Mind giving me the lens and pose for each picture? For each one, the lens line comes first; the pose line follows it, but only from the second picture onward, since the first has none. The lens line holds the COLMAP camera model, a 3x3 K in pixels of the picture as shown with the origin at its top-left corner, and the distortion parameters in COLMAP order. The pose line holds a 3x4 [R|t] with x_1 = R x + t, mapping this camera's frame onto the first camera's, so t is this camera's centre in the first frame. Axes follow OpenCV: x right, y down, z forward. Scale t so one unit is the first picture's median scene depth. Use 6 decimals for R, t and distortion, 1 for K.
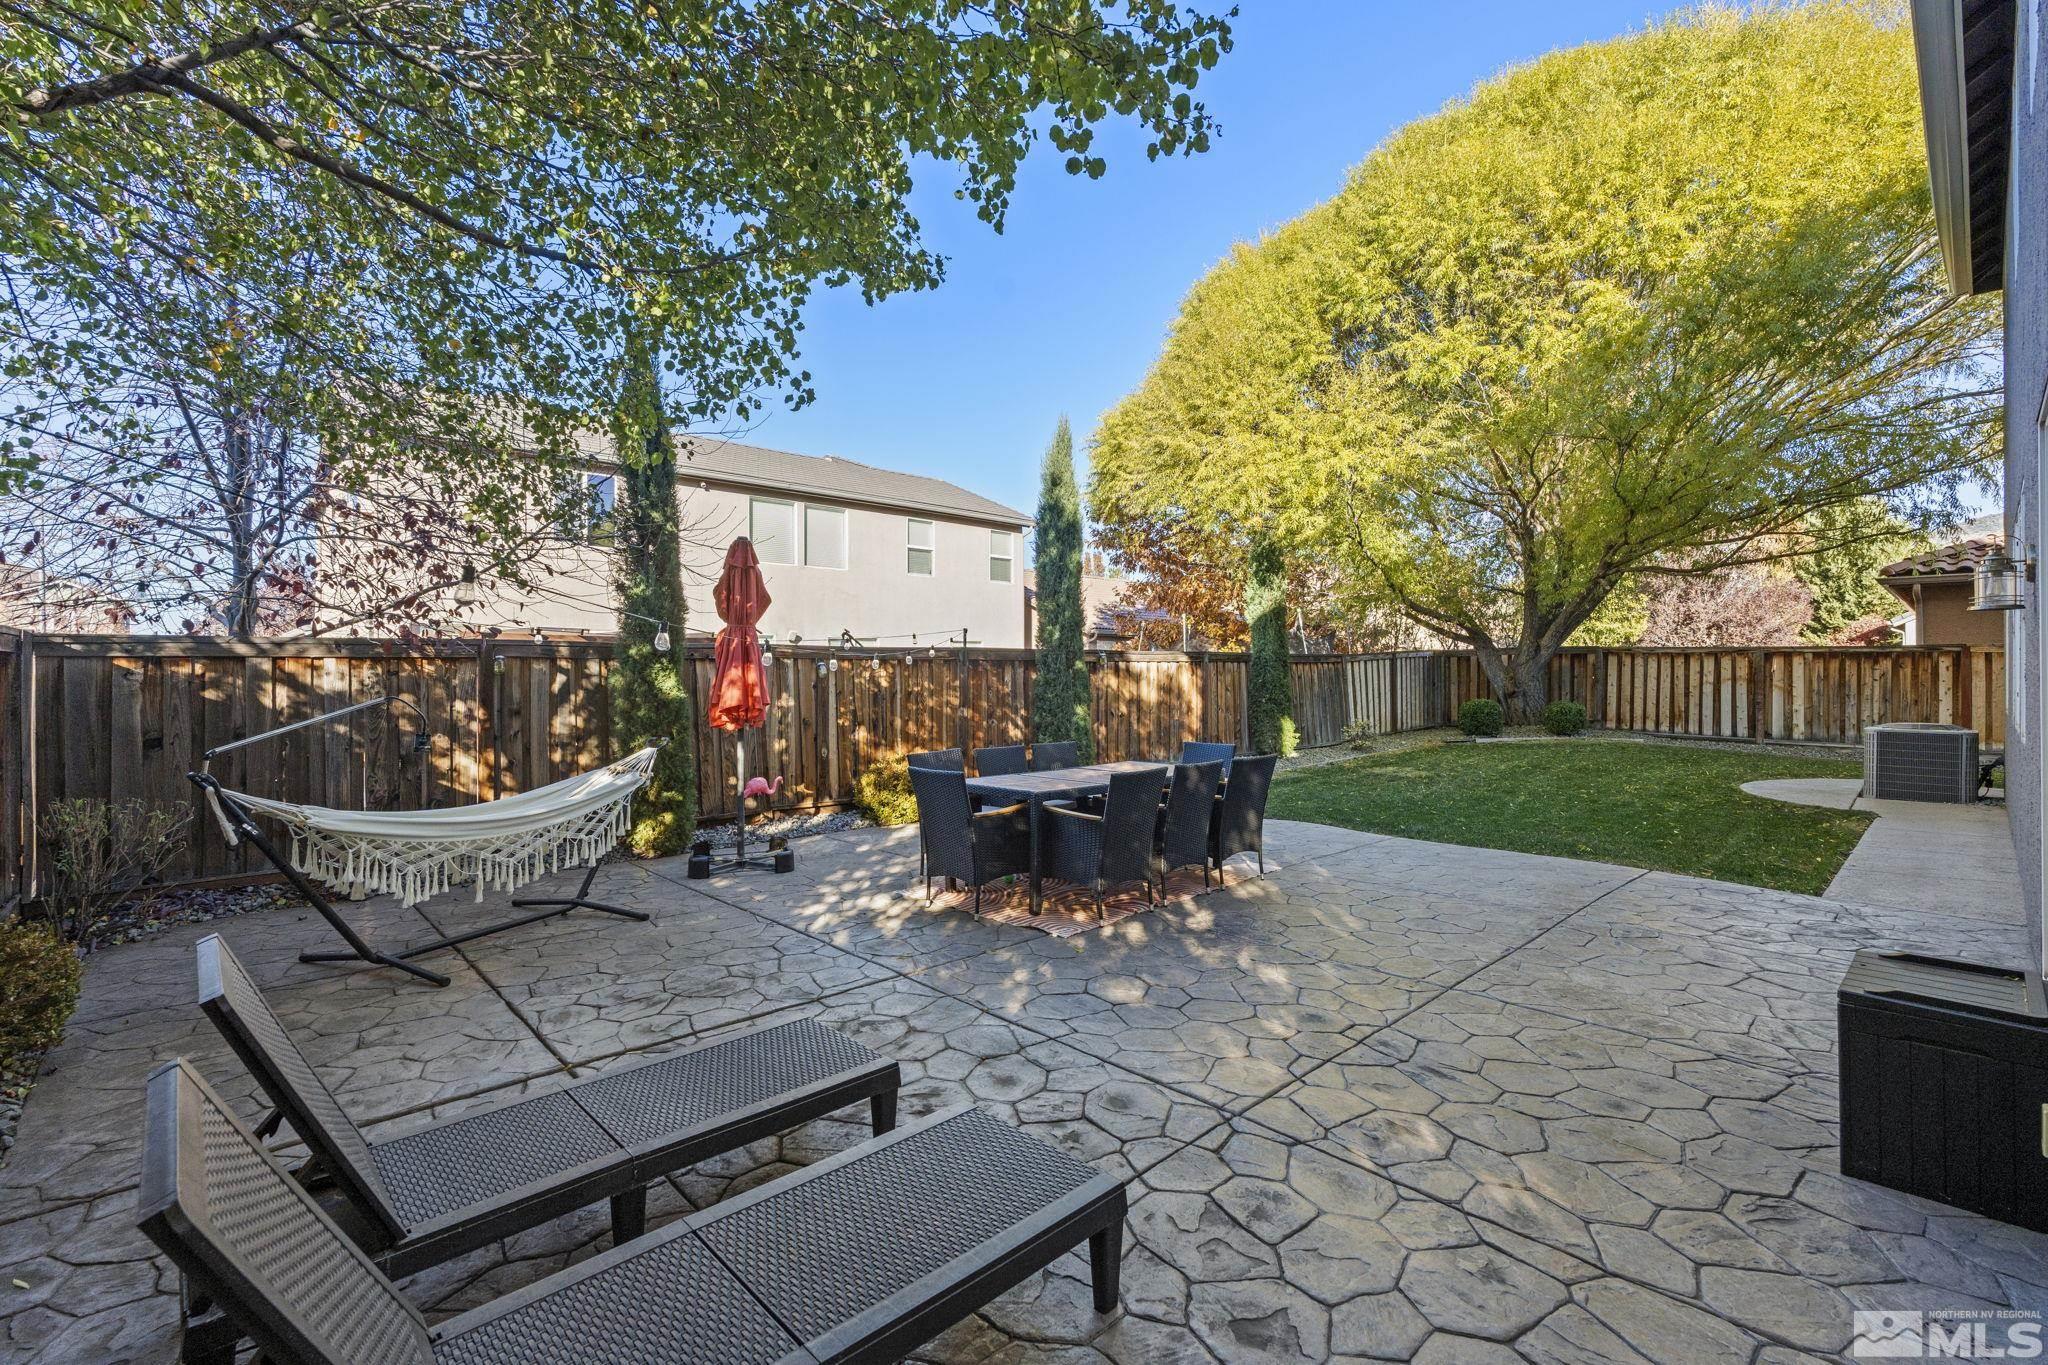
lens RADIAL K [[894.8, 0, 1019.2], [0, 894.8, 675.8], [0, 0, 1]] dist [-0.005245, 0.000544]
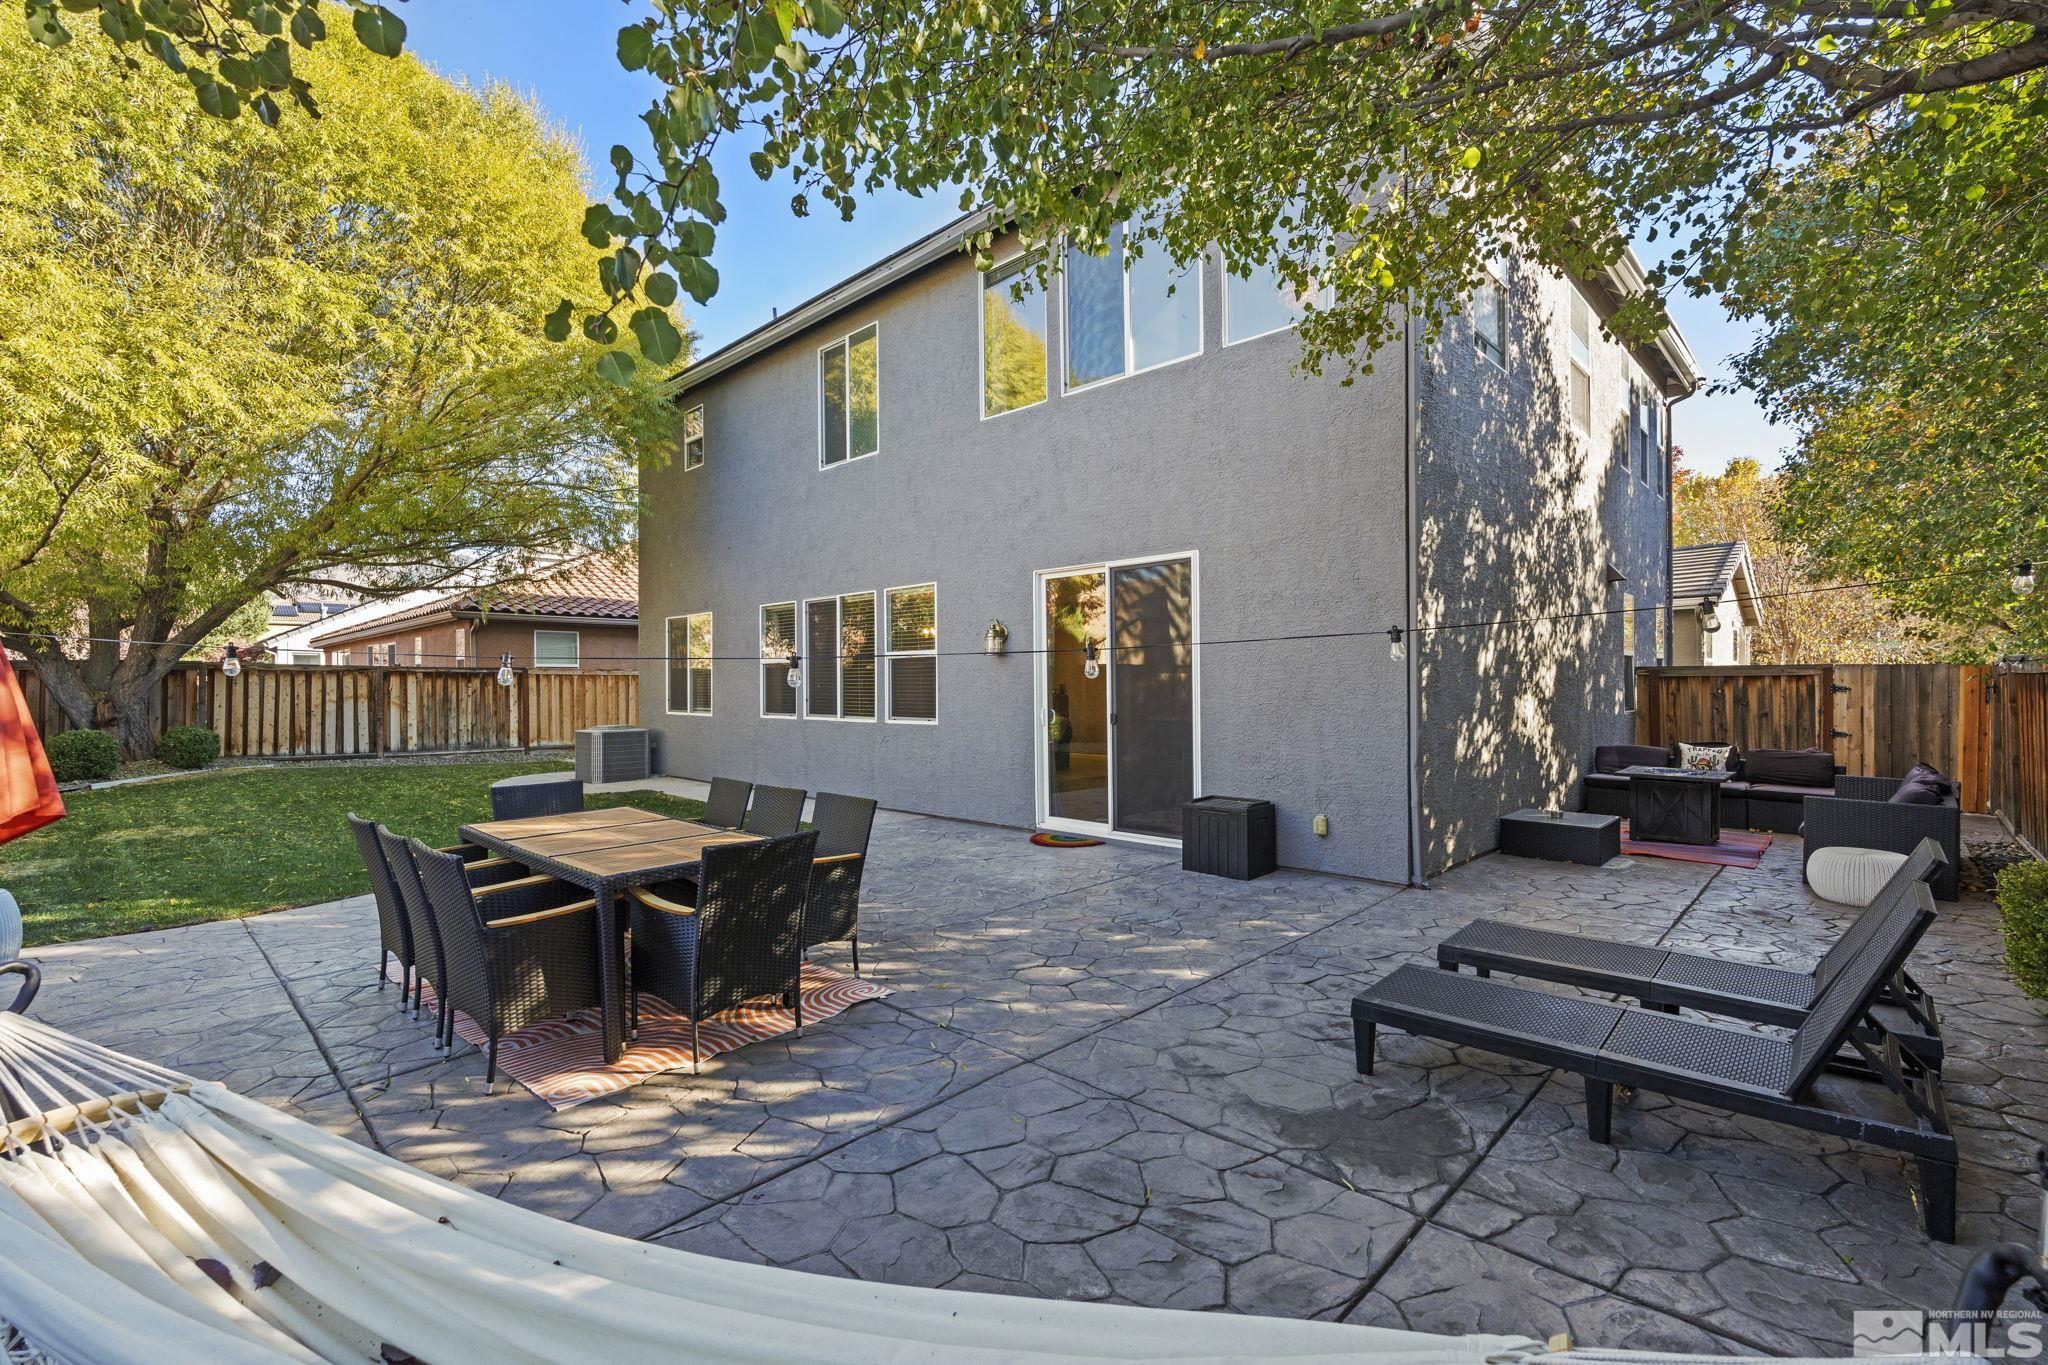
lens RADIAL K [[894.8, 0, 1019.2], [0, 894.8, 684.3], [0, 0, 1]] dist [-0.005245, 0.000544]
pose [[-0.049719, 0.001283, 0.998762, -0.282185], [0.012646, 0.999920, -0.000655, -0.000634], [-0.998683, 0.012597, -0.049731, 0.316105]]
